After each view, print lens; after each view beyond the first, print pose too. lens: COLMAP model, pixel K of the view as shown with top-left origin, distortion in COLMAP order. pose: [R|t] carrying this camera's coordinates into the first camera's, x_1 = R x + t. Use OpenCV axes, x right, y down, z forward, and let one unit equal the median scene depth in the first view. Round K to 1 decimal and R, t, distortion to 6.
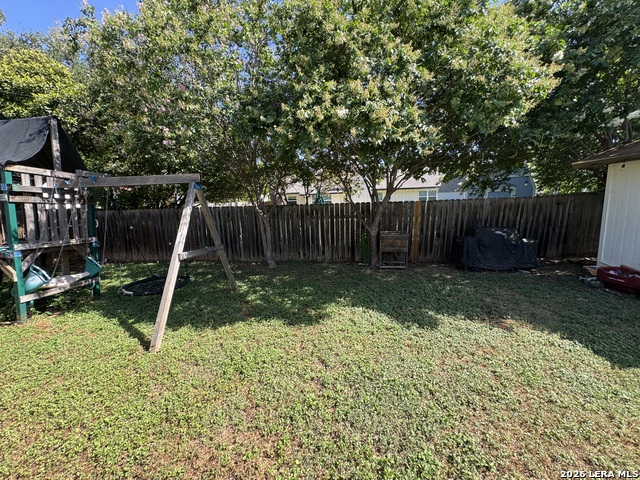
lens RADIAL K [[256.5, 0, 320.0], [0, 256.5, 240.0], [0, 0, 1]] dist [0.007677, 0.000484]
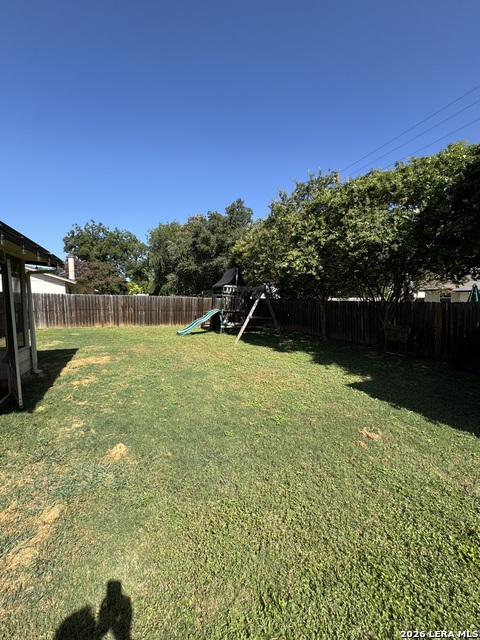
lens RADIAL K [[256.5, 0, 240.0], [0, 256.5, 320.0], [0, 0, 1]] dist [0.007677, 0.000484]
pose [[0.562236, 0.103501, -0.820474, 1.407743], [-0.144180, 0.989210, 0.025986, 0.031150], [0.814311, 0.103686, 0.571093, -0.557888]]
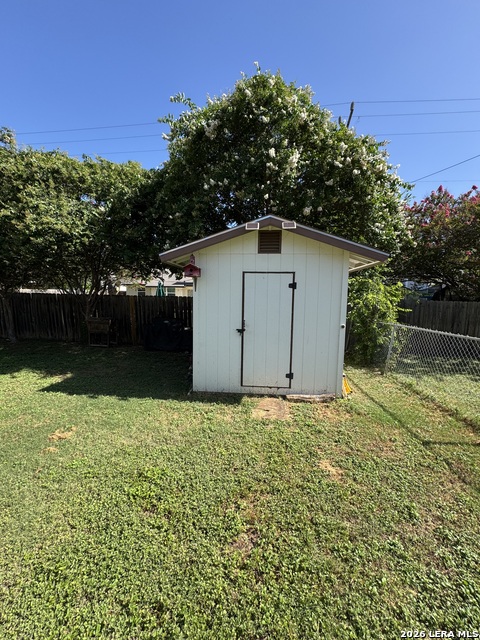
lens RADIAL K [[256.5, 0, 240.0], [0, 256.5, 320.0], [0, 0, 1]] dist [0.007677, 0.000484]
pose [[0.997451, 0.049669, 0.051229, 1.498054], [-0.047101, 0.997630, -0.050166, 0.015595], [-0.053599, 0.047625, 0.997426, -0.543052]]
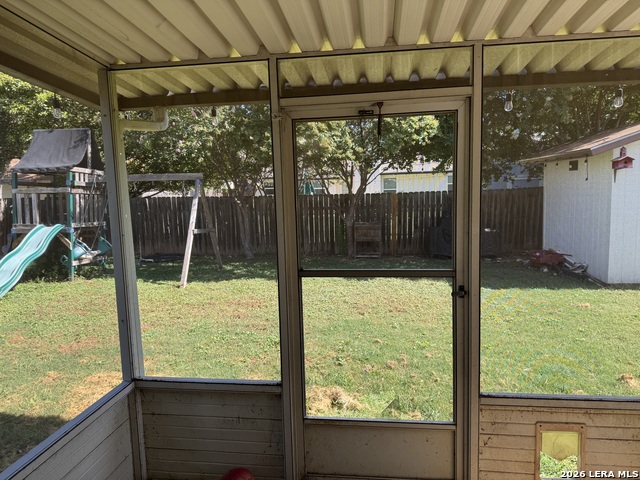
lens RADIAL K [[446.6, 0, 320.0], [0, 446.6, 240.0], [0, 0, 1]] dist [0.087379, -0.001559]
pose [[0.999963, 0.006107, 0.006097, 0.131968], [-0.005905, 0.999453, -0.032540, 0.160714], [-0.006292, 0.032503, 0.999452, -1.311532]]
